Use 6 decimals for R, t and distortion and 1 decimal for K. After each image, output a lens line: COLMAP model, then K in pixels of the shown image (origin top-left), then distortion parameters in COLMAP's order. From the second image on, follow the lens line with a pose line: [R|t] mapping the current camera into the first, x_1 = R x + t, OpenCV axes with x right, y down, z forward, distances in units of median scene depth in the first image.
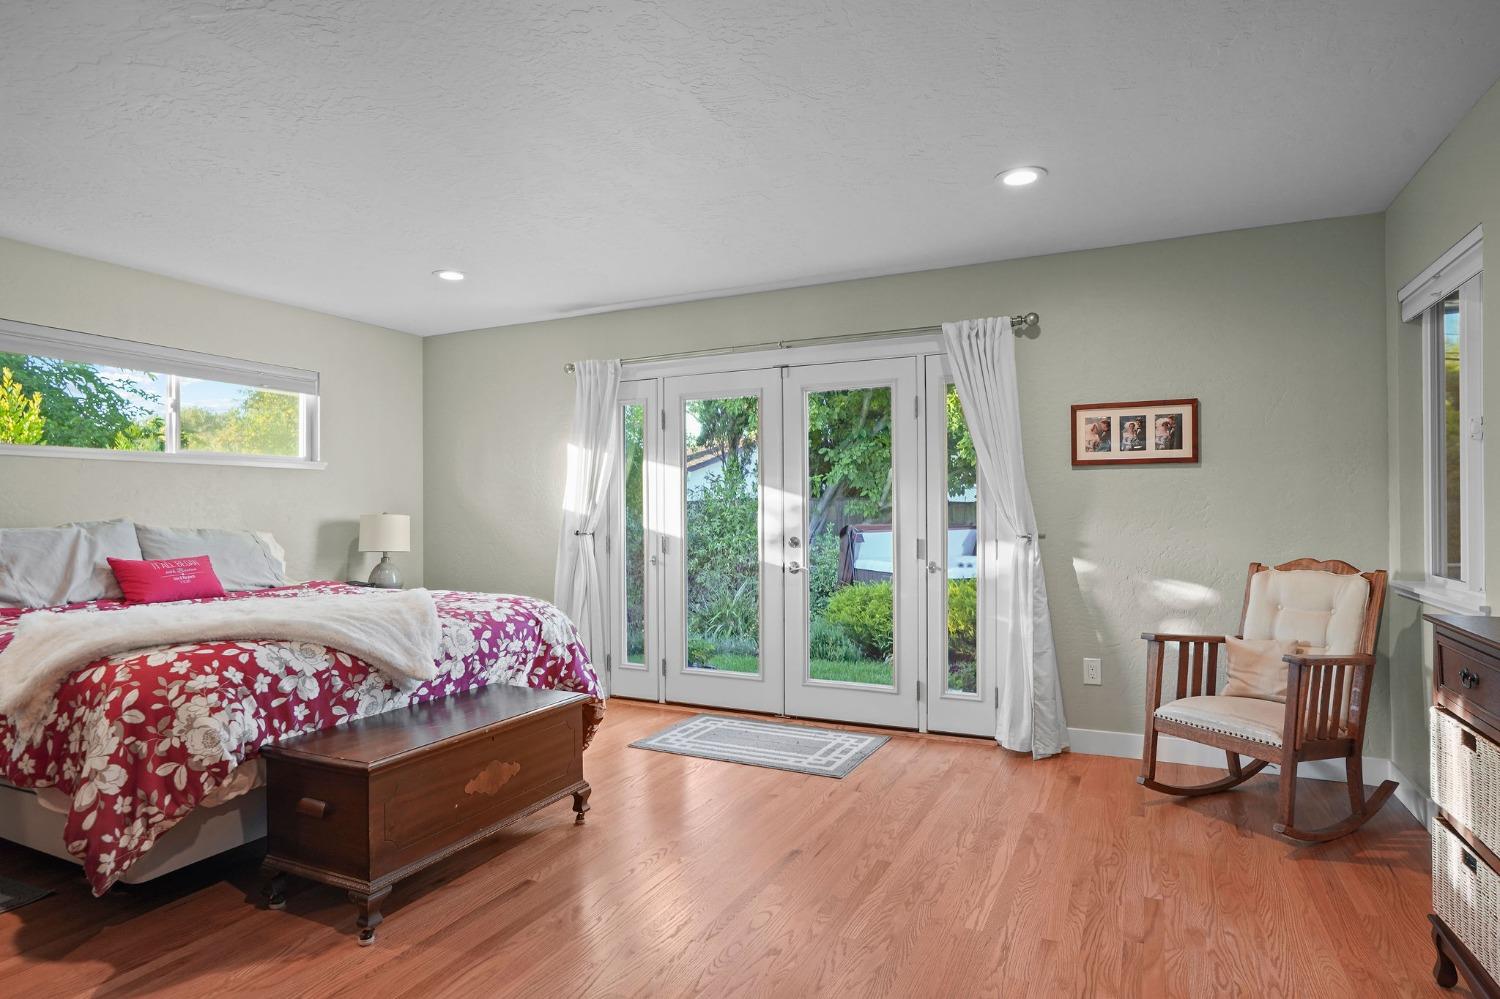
lens RADIAL K [[827.9, 0, 749.0], [0, 827.9, 509.0], [0, 0, 1]] dist [-0.048930, 0.040844]
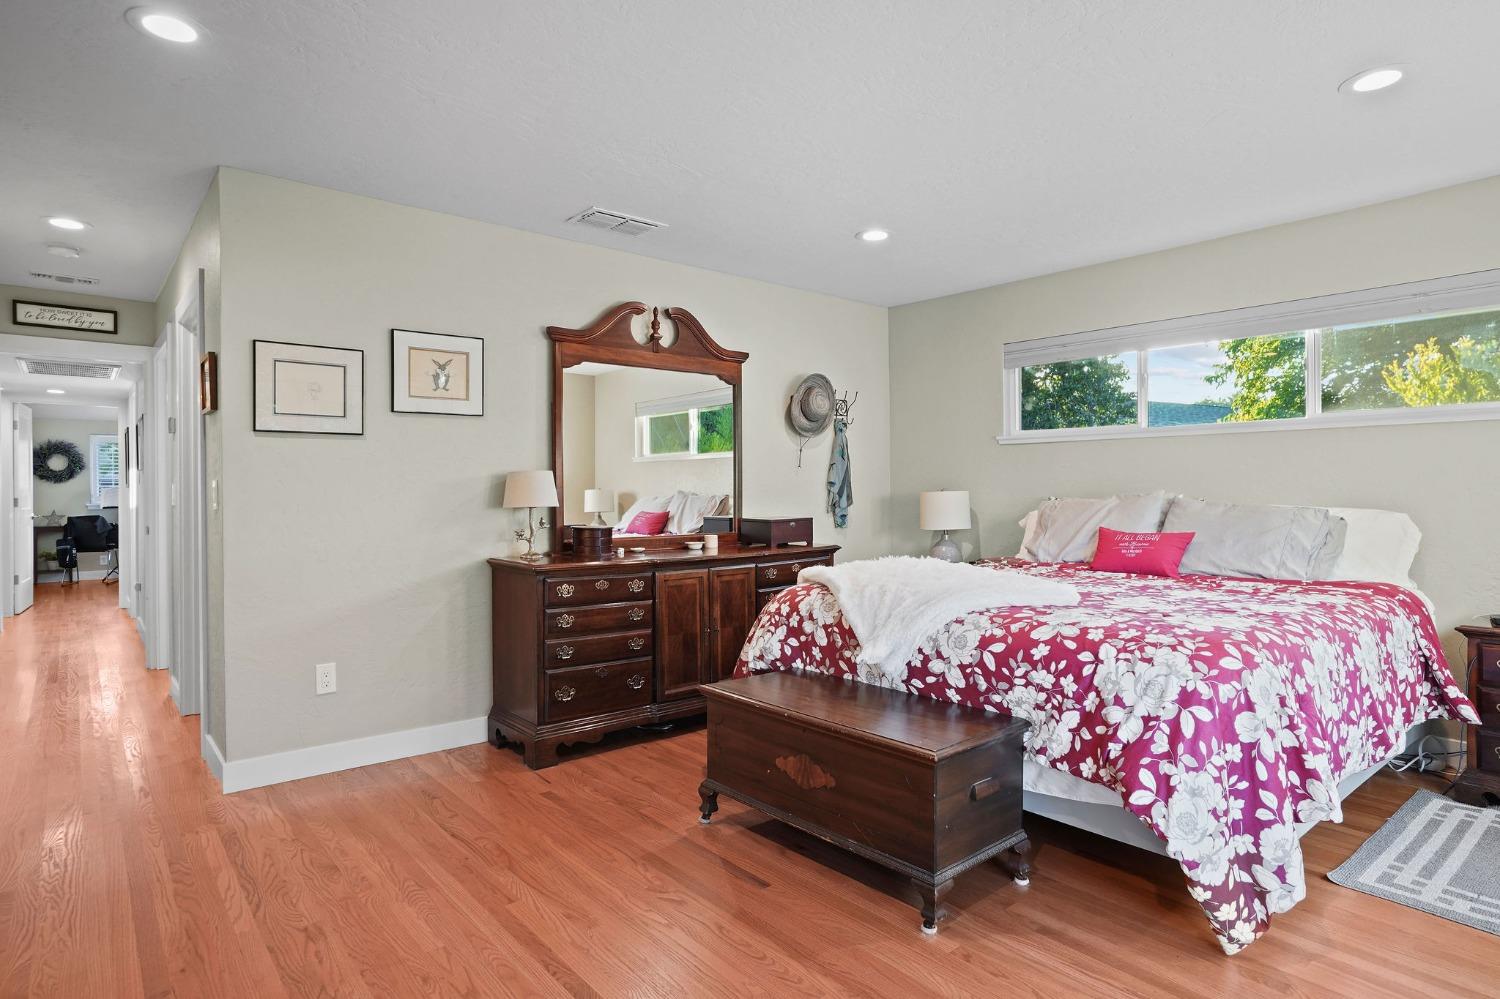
lens RADIAL K [[827.9, 0, 749.0], [0, 827.9, 509.0], [0, 0, 1]] dist [-0.048930, 0.040844]
pose [[-0.414800, 0.026032, -0.909540, 0.479182], [0.009030, 0.999659, 0.024493, 0.003703], [0.909868, 0.001947, -0.414894, 1.136479]]
